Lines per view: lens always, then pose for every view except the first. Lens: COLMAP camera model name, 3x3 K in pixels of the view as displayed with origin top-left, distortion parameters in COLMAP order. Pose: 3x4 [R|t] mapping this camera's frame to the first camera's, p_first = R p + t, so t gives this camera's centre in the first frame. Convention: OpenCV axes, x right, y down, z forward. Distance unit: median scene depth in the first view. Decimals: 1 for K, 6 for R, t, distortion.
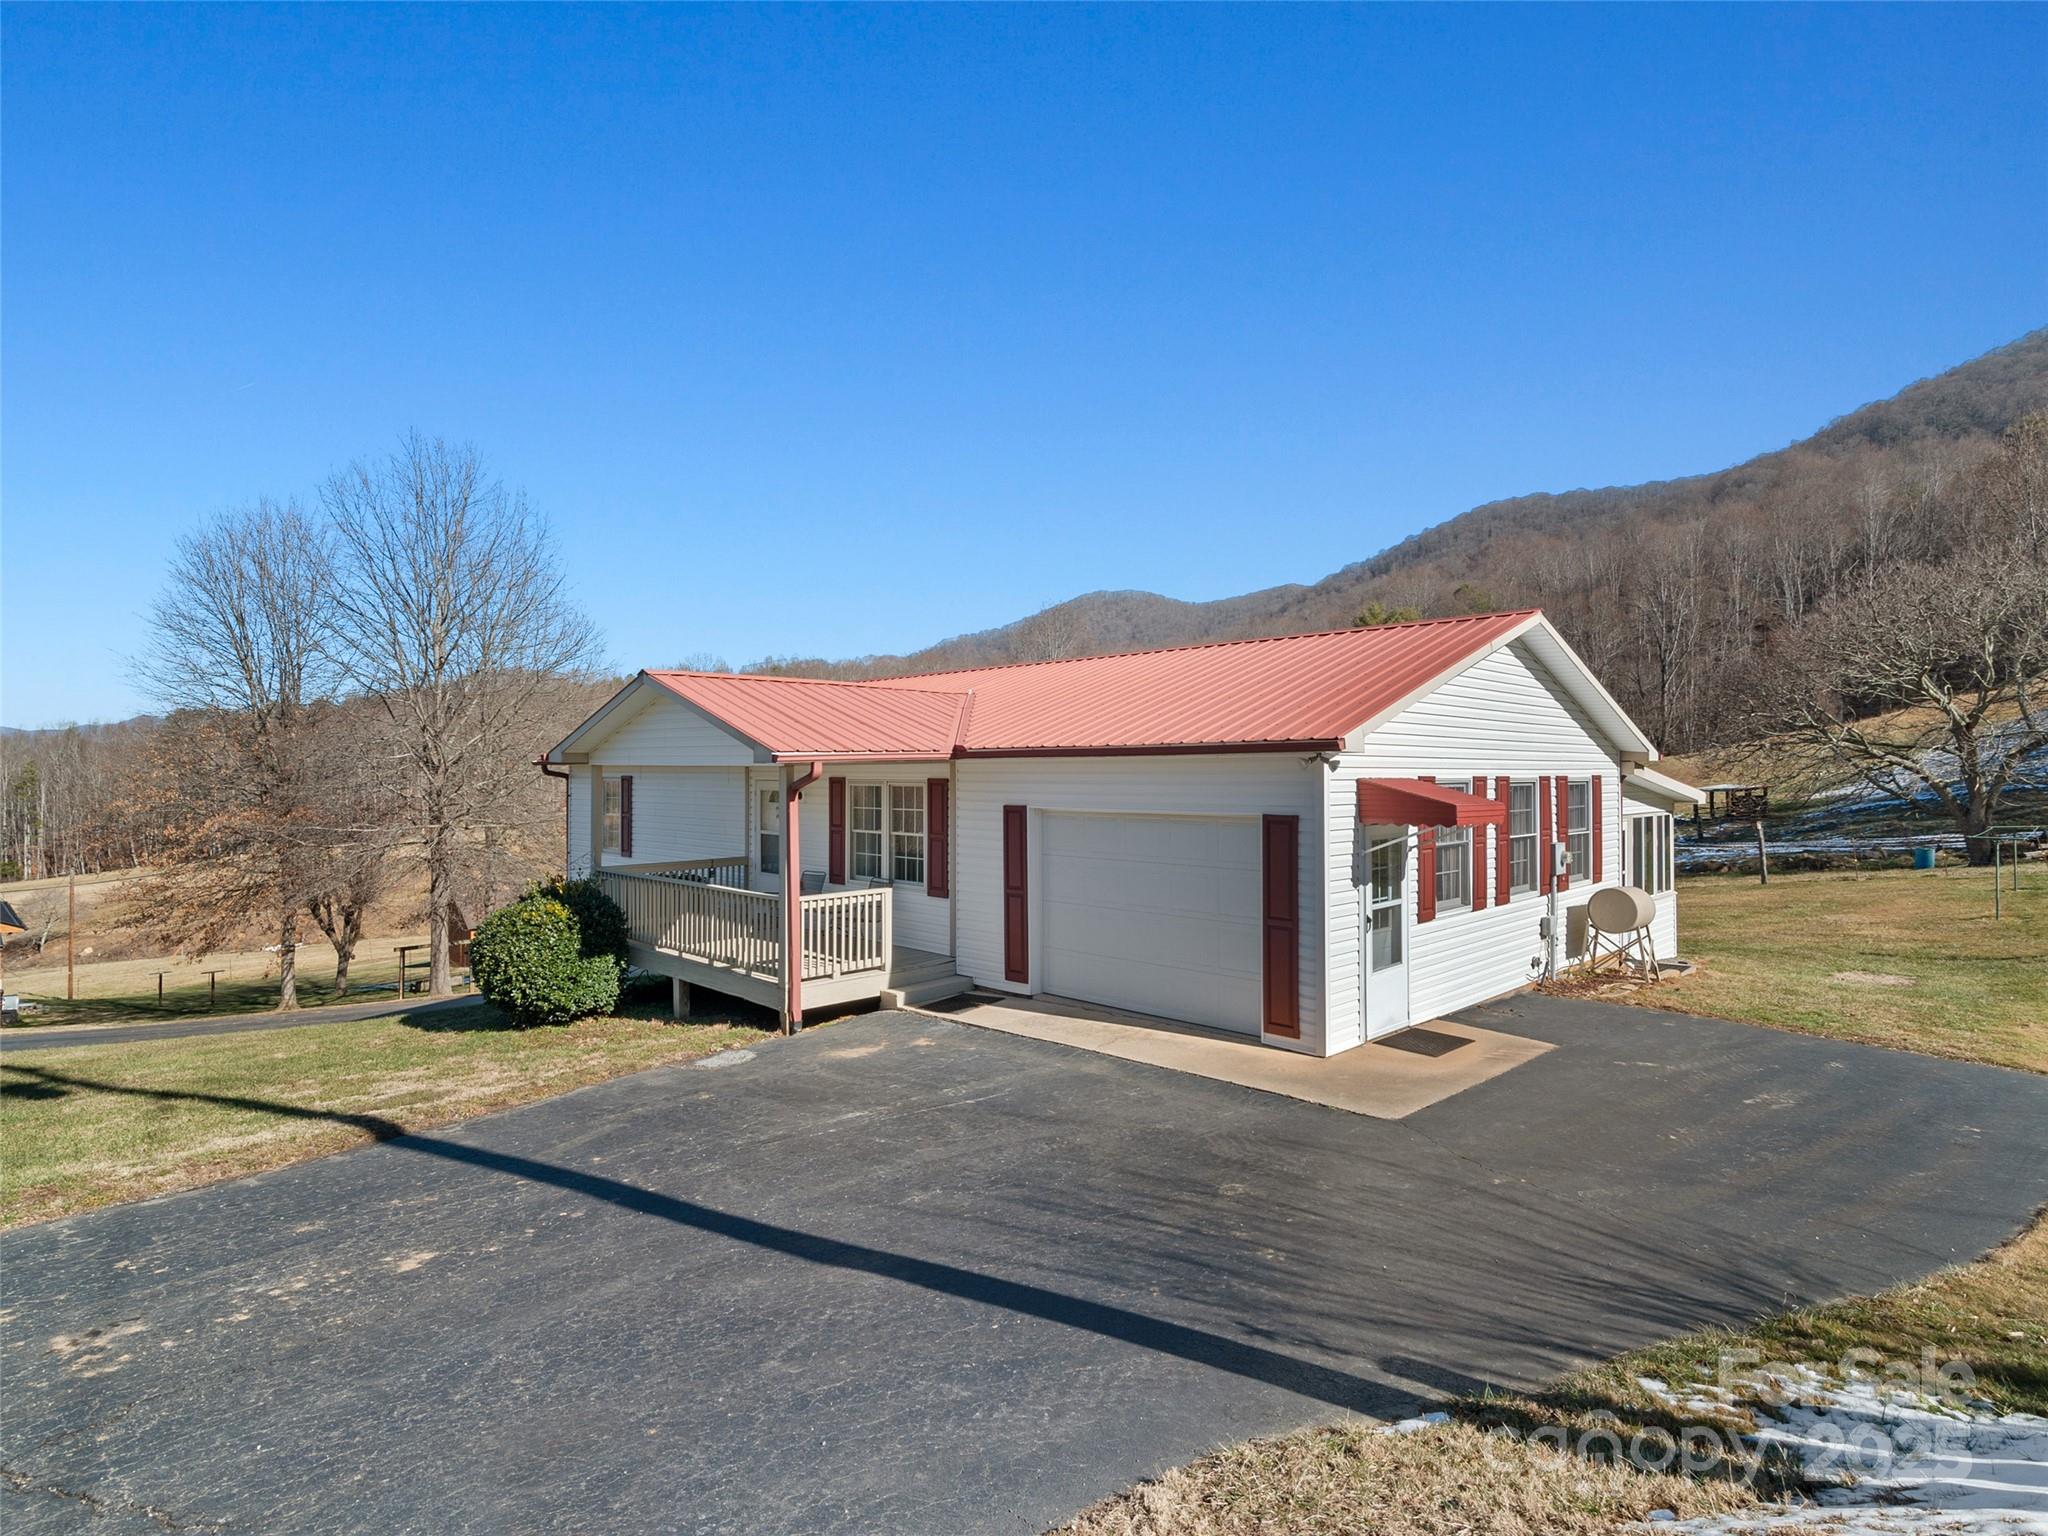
lens RADIAL K [[1048.6, 0, 1025.3], [0, 1048.6, 792.9], [0, 0, 1]] dist [0.016944, -0.002562]
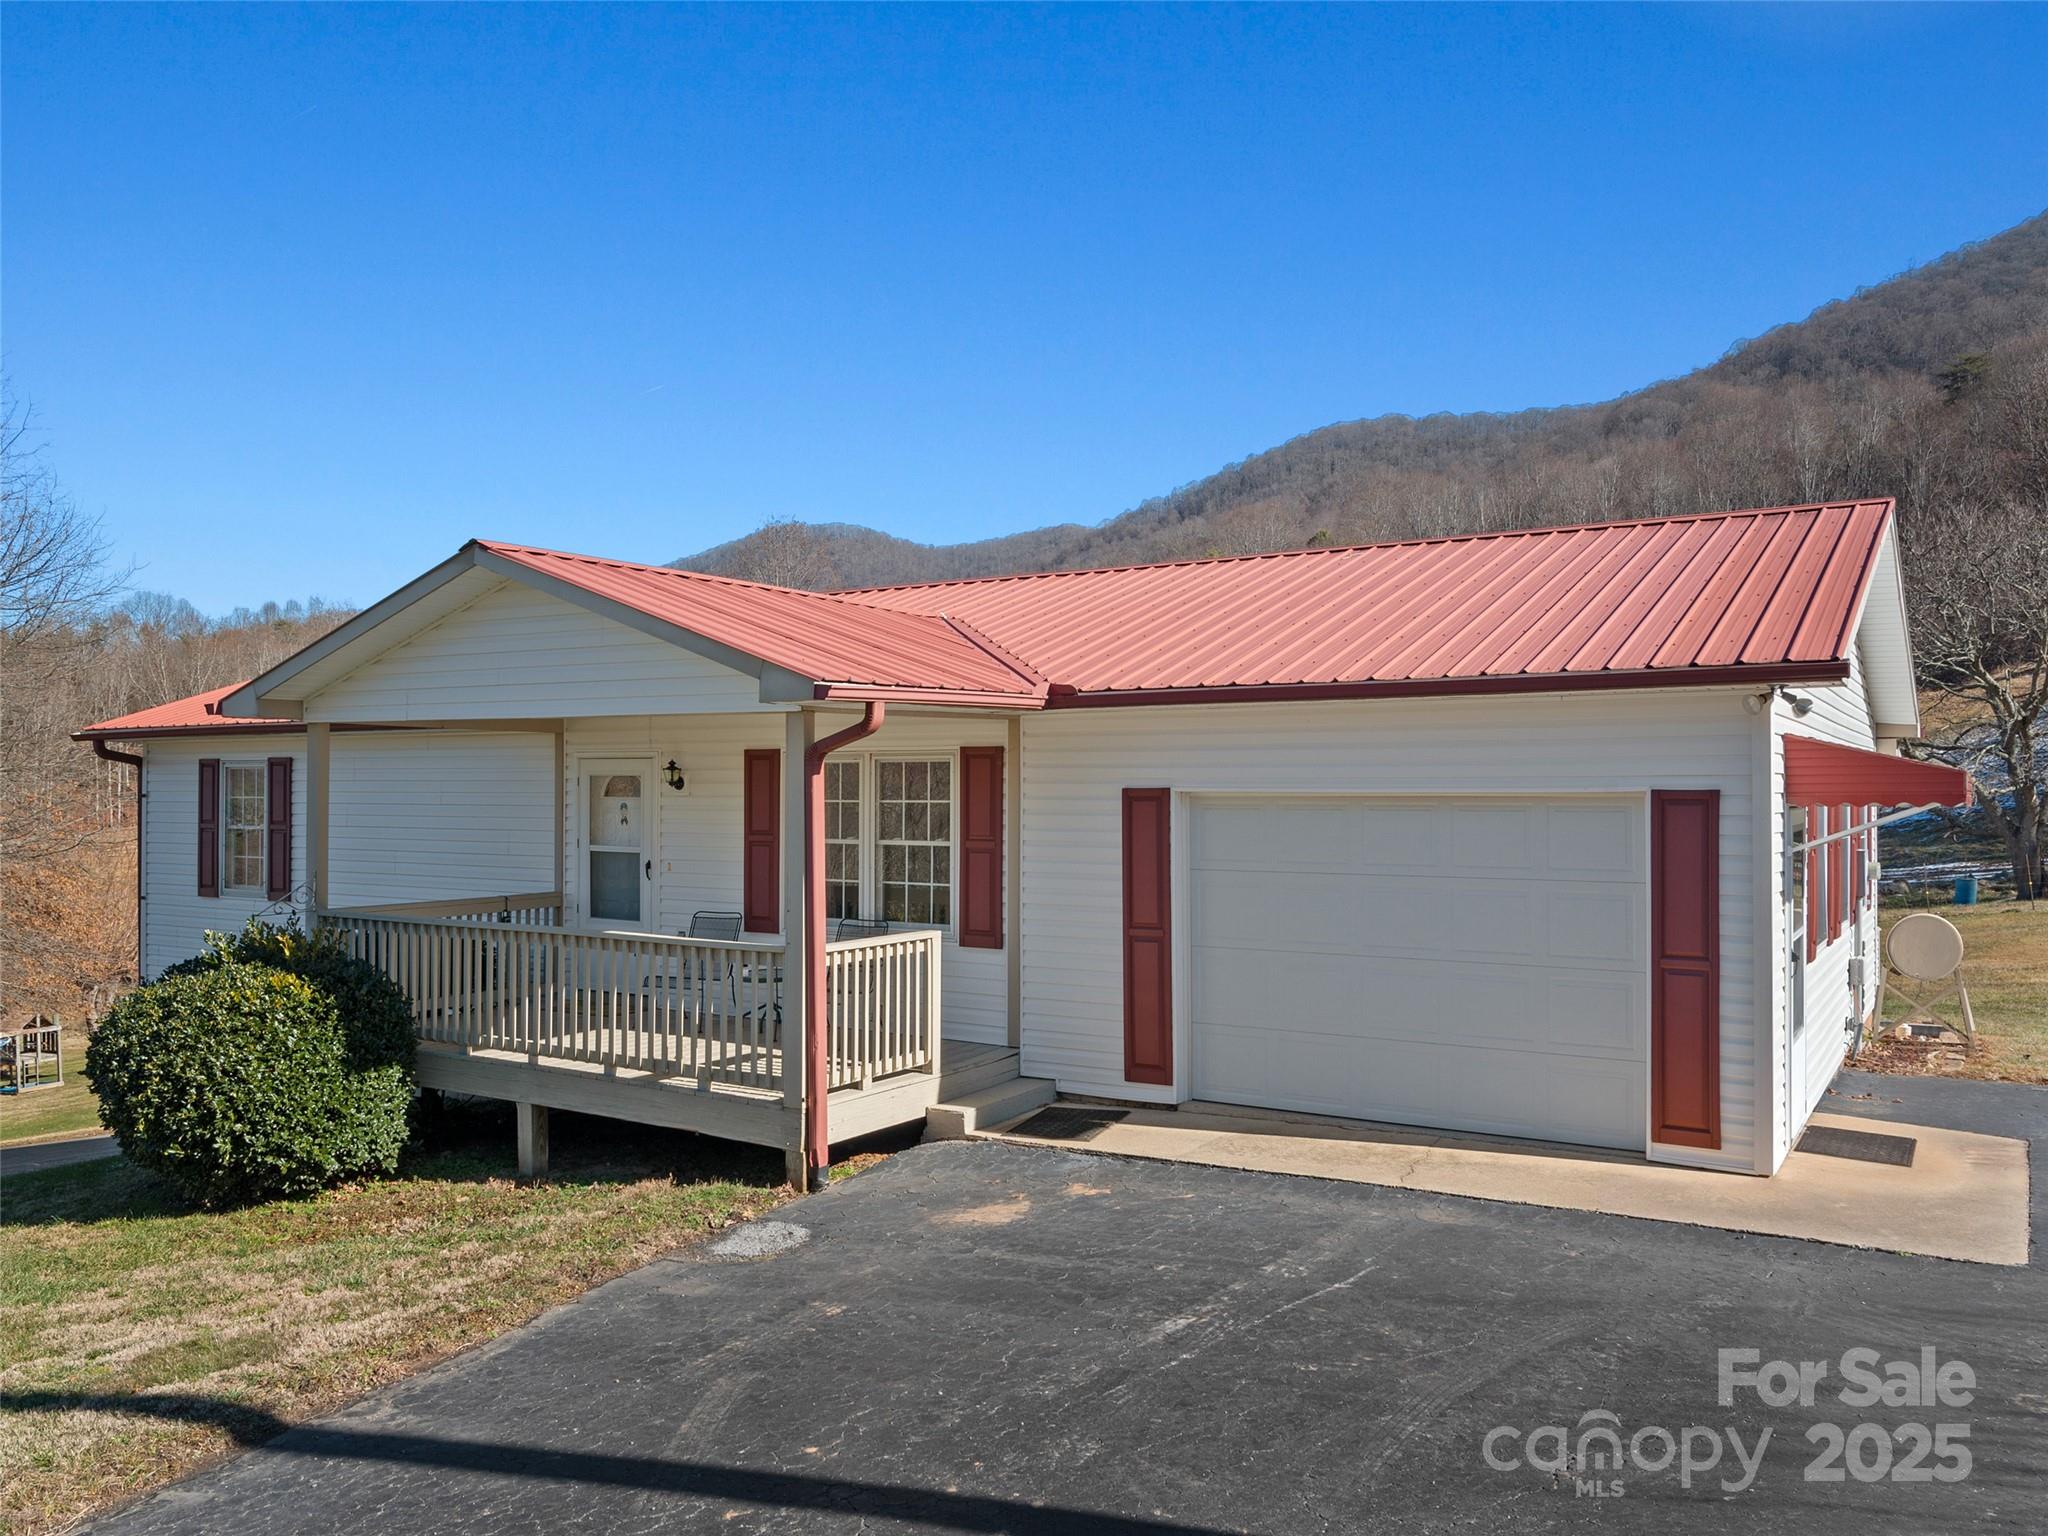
lens RADIAL K [[1544.9, 0, 1026.5], [0, 1544.9, 822.3], [0, 0, 1]] dist [0.003902, -0.001808]
pose [[0.975445, -0.002989, 0.220221, -0.271829], [0.003183, 0.999995, -0.000527, 0.032070], [-0.220218, 0.001215, 0.975450, 0.158862]]
